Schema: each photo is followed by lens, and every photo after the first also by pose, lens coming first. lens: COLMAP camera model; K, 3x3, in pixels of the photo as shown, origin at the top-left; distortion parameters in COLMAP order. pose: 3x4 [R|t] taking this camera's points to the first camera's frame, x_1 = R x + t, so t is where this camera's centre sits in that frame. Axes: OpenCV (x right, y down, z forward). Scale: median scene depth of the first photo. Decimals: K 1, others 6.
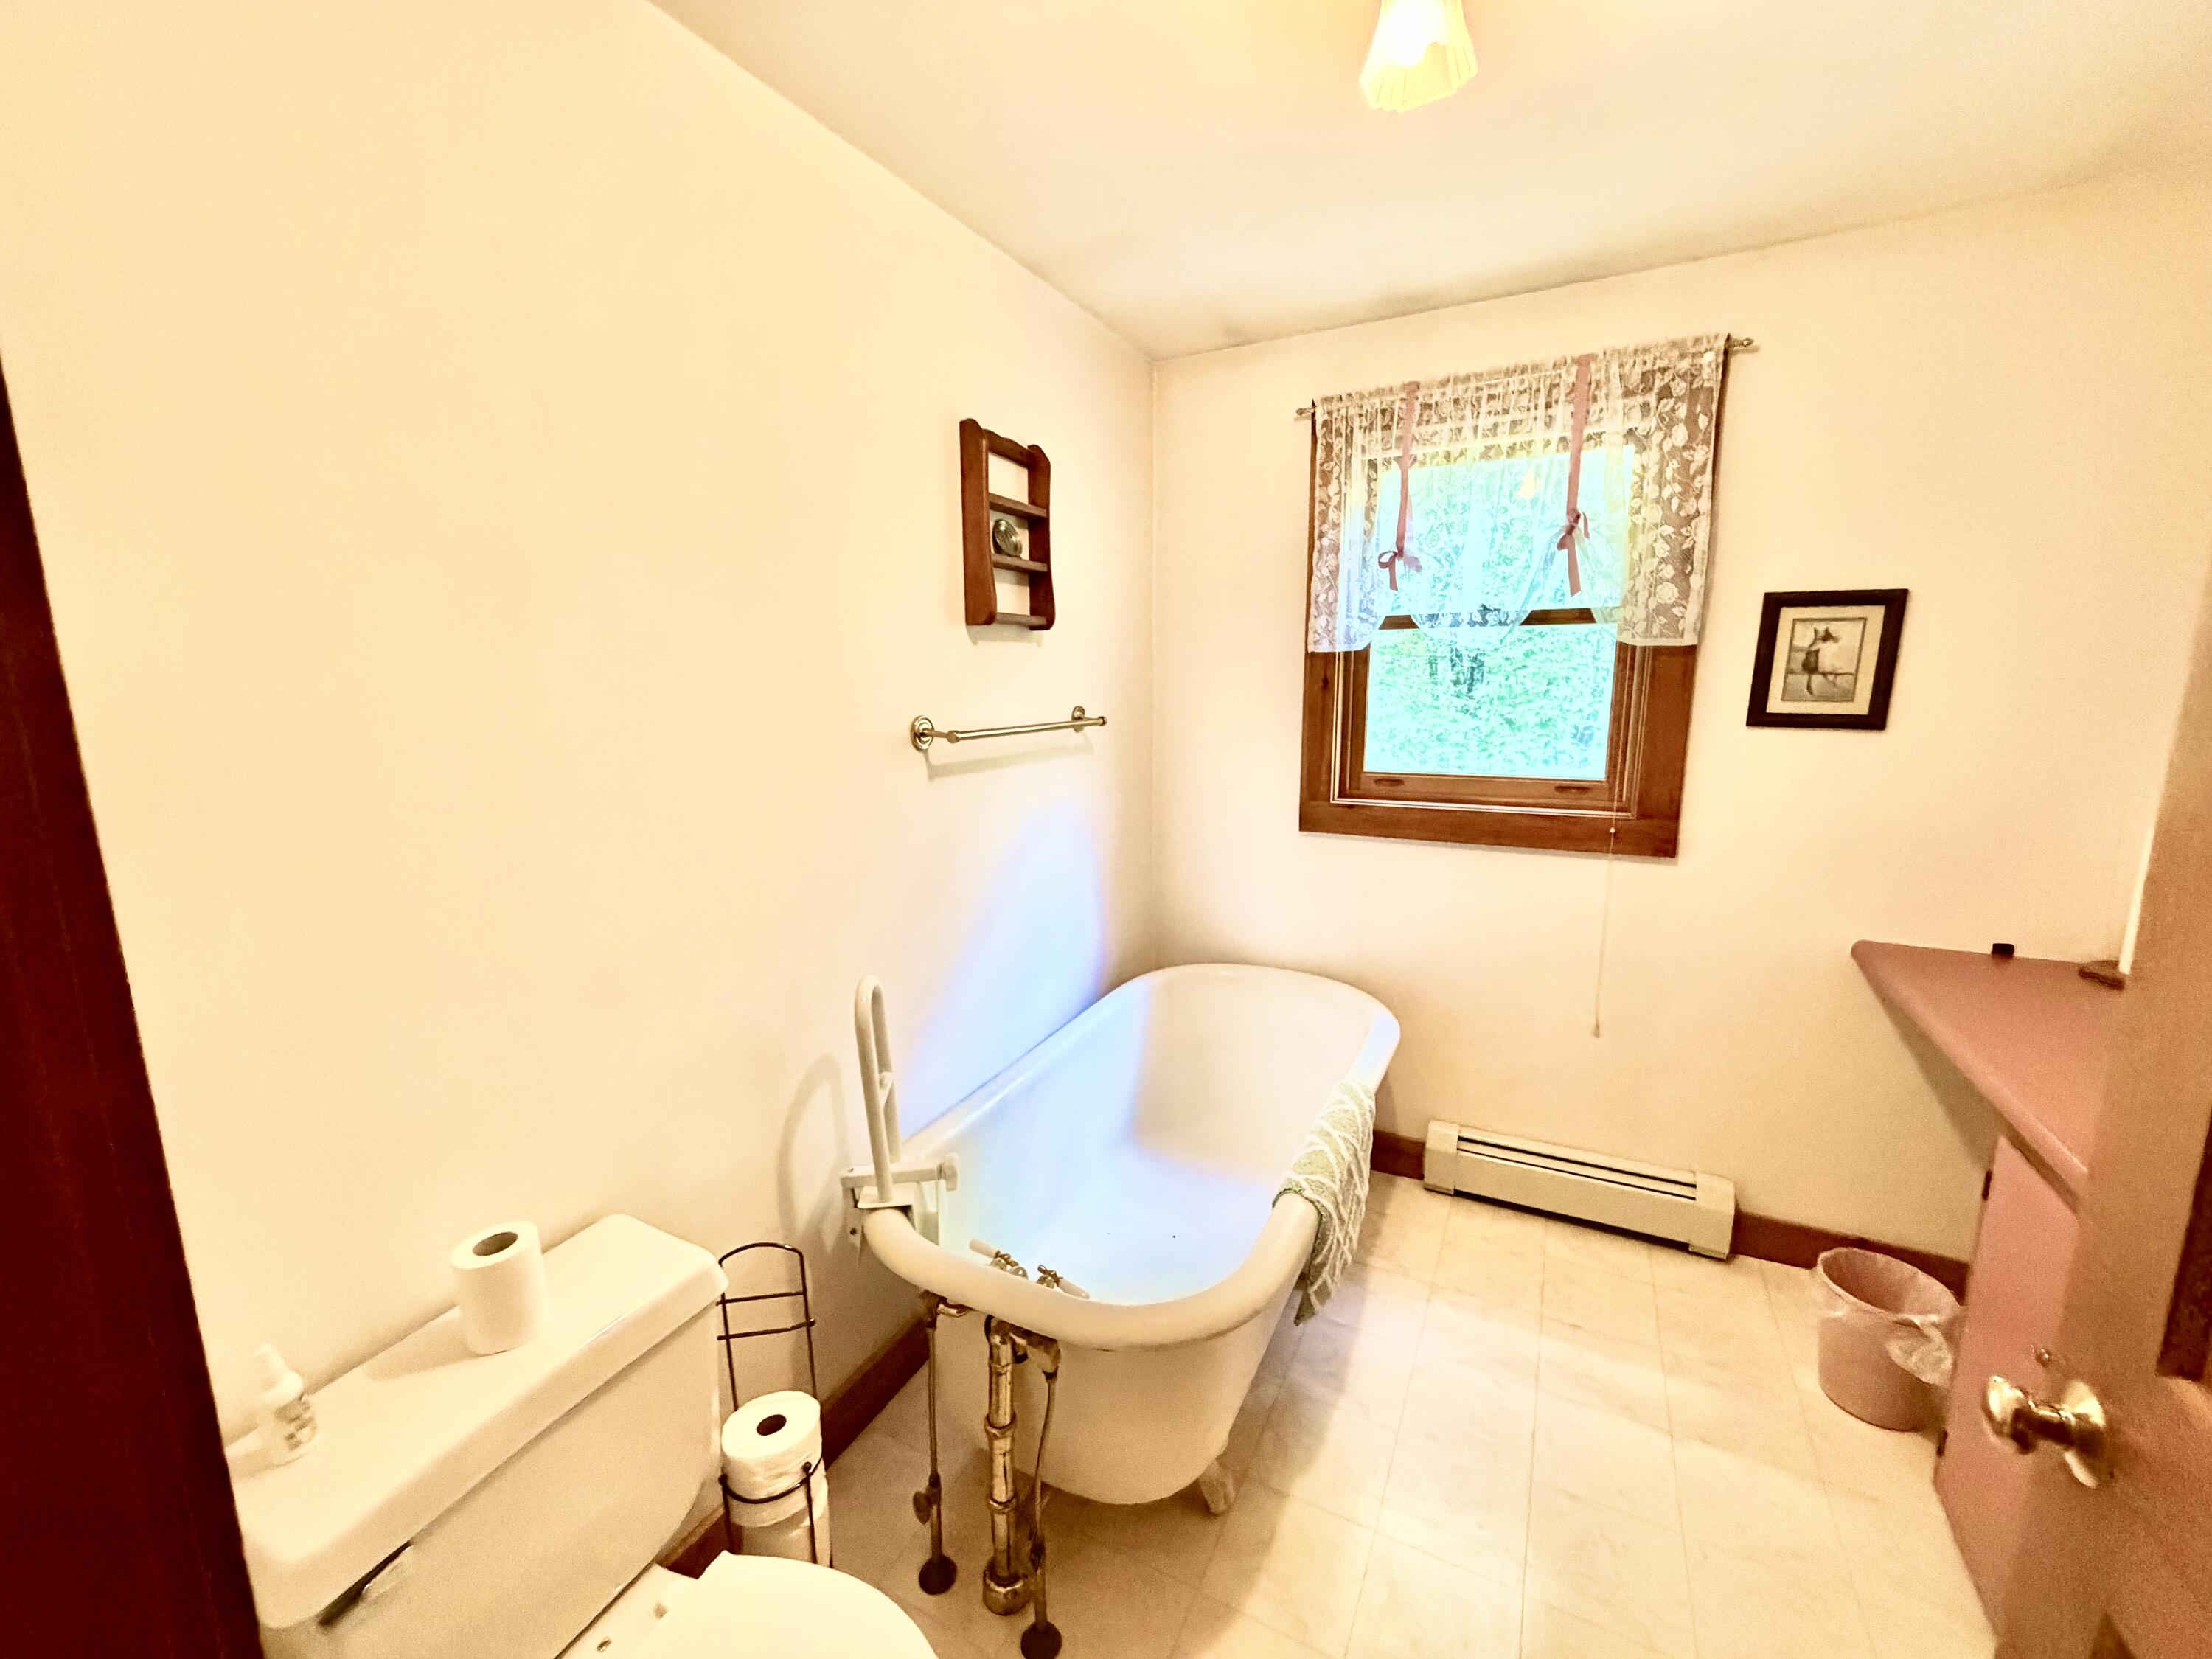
lens RADIAL K [[888.3, 0, 1099.9], [0, 888.3, 831.5], [0, 0, 1]] dist [-0.000047, 0.000351]
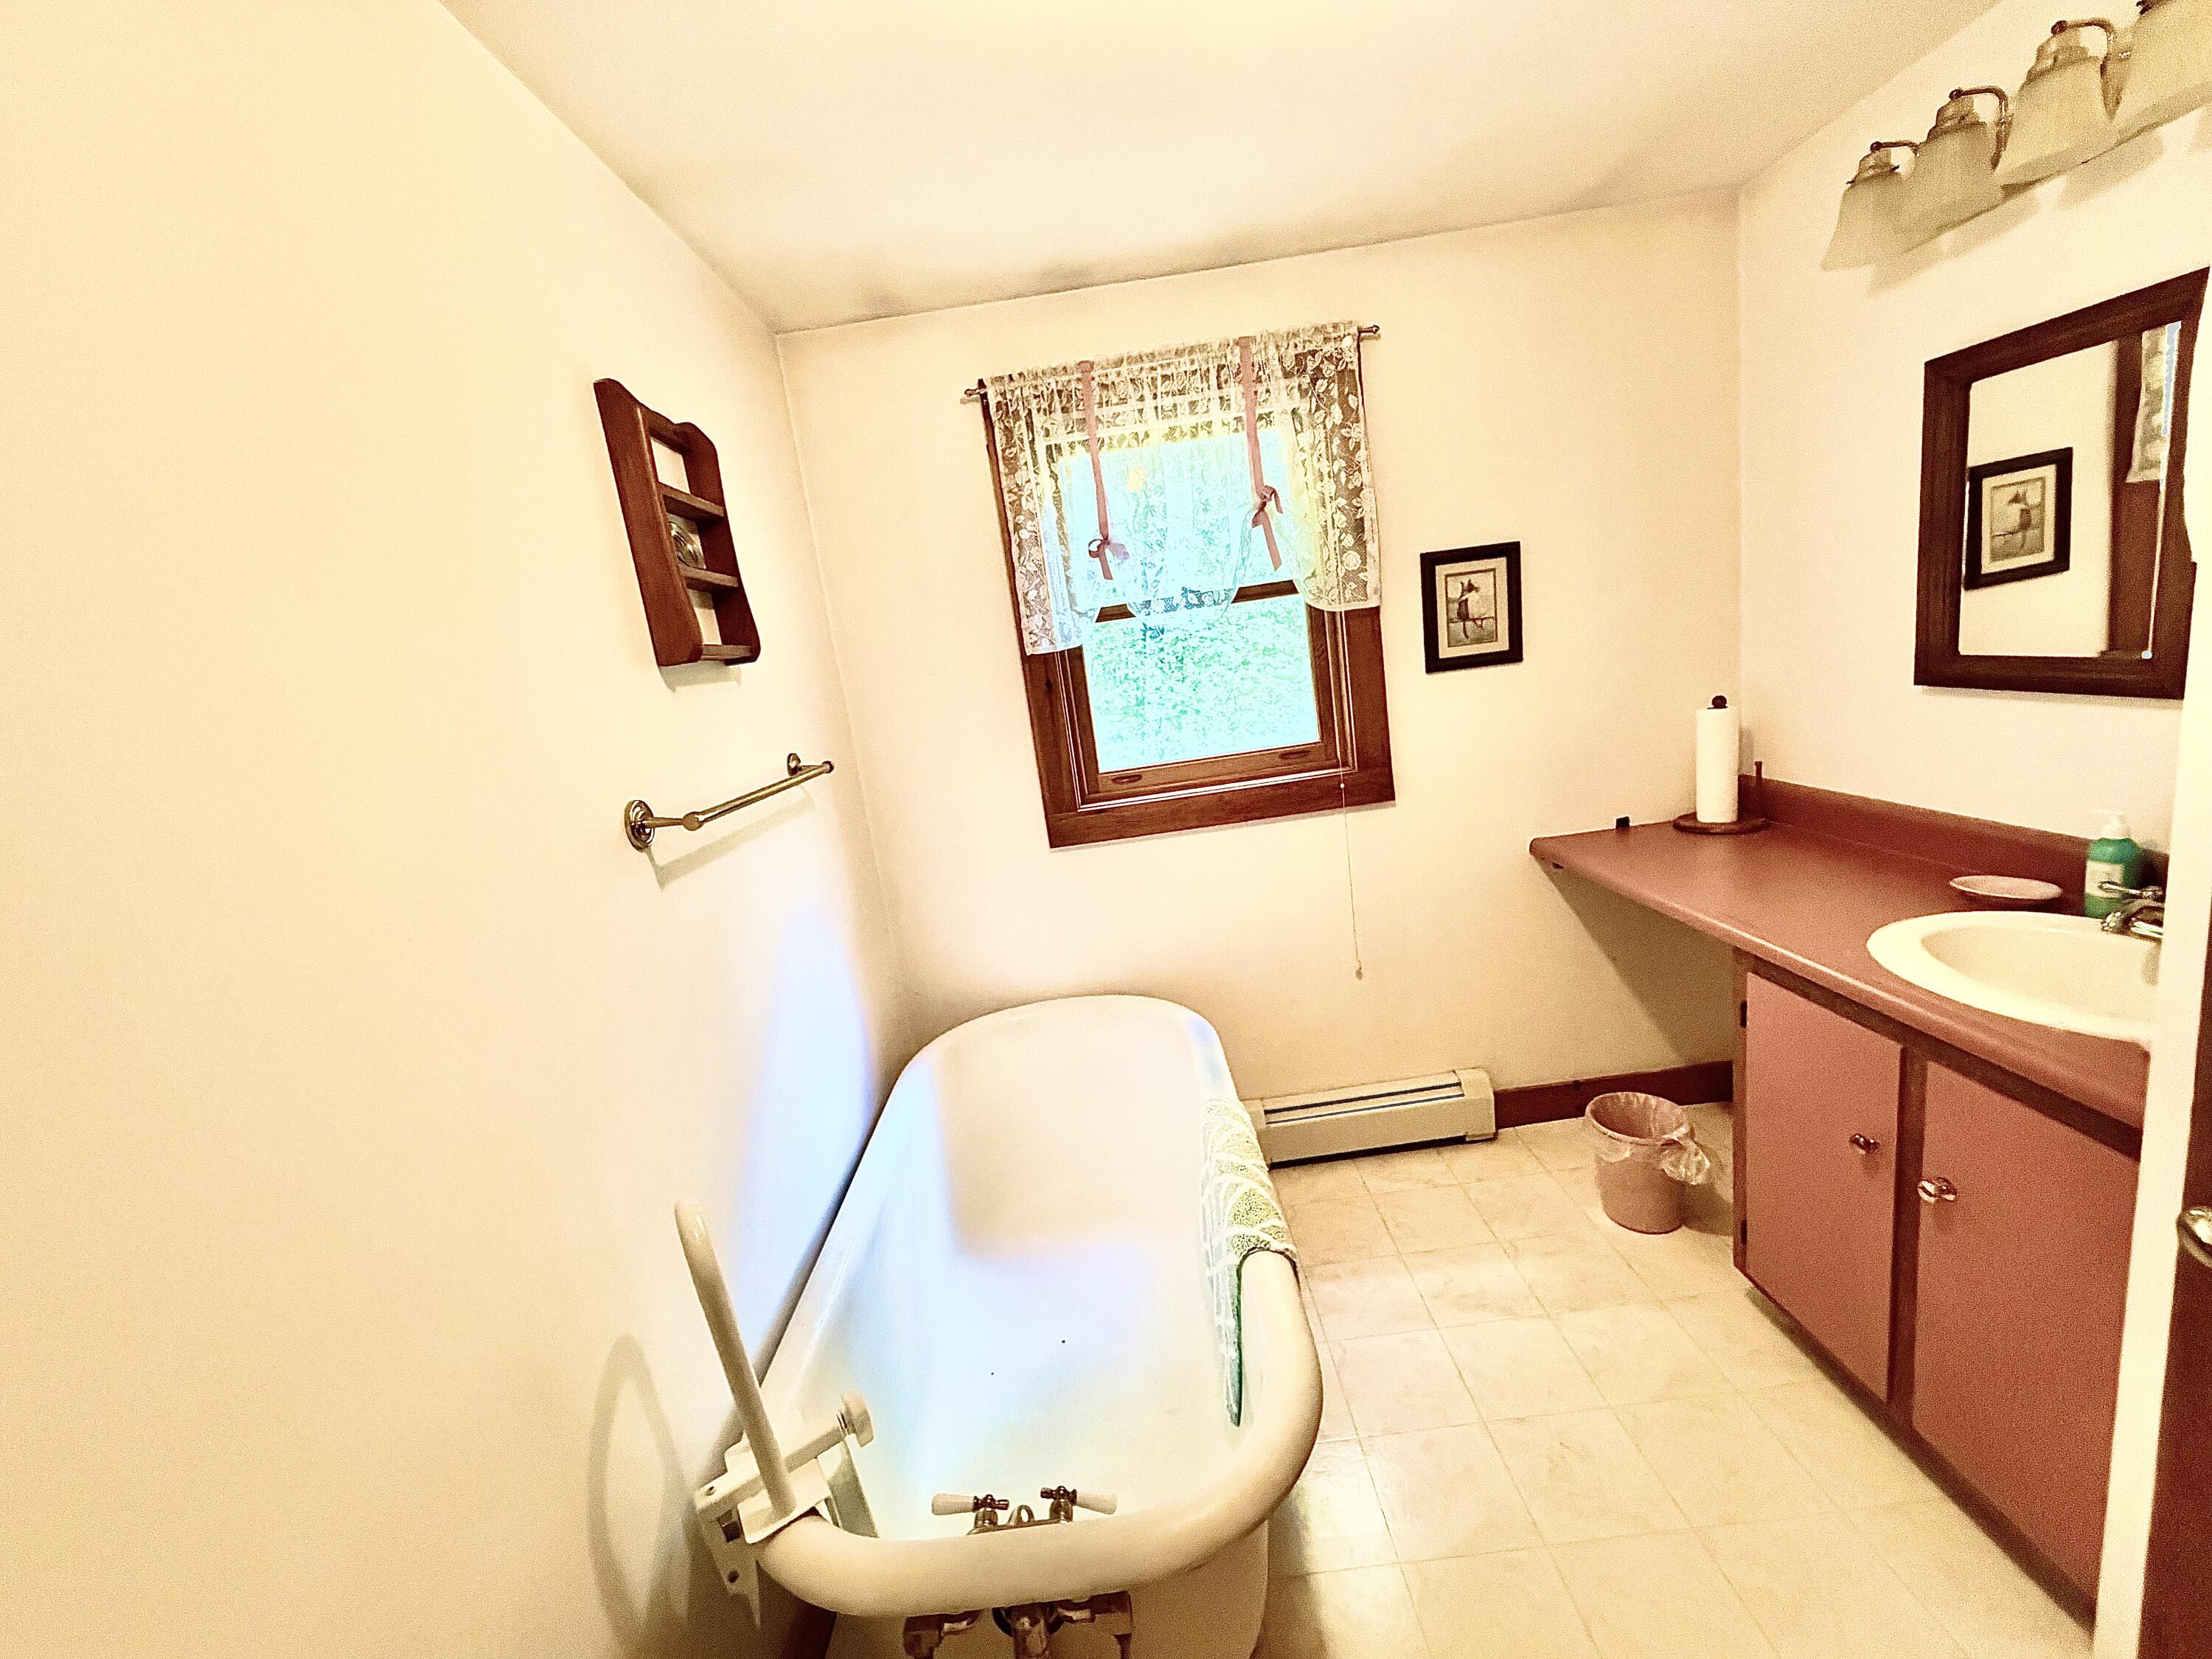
lens RADIAL K [[888.3, 0, 1099.9], [0, 888.3, 831.5], [0, 0, 1]] dist [-0.000047, 0.000351]
pose [[0.873111, -0.202195, 0.443615, -0.163904], [0.209706, 0.977219, 0.032668, -0.044615], [-0.440114, 0.064506, 0.895622, 0.183506]]
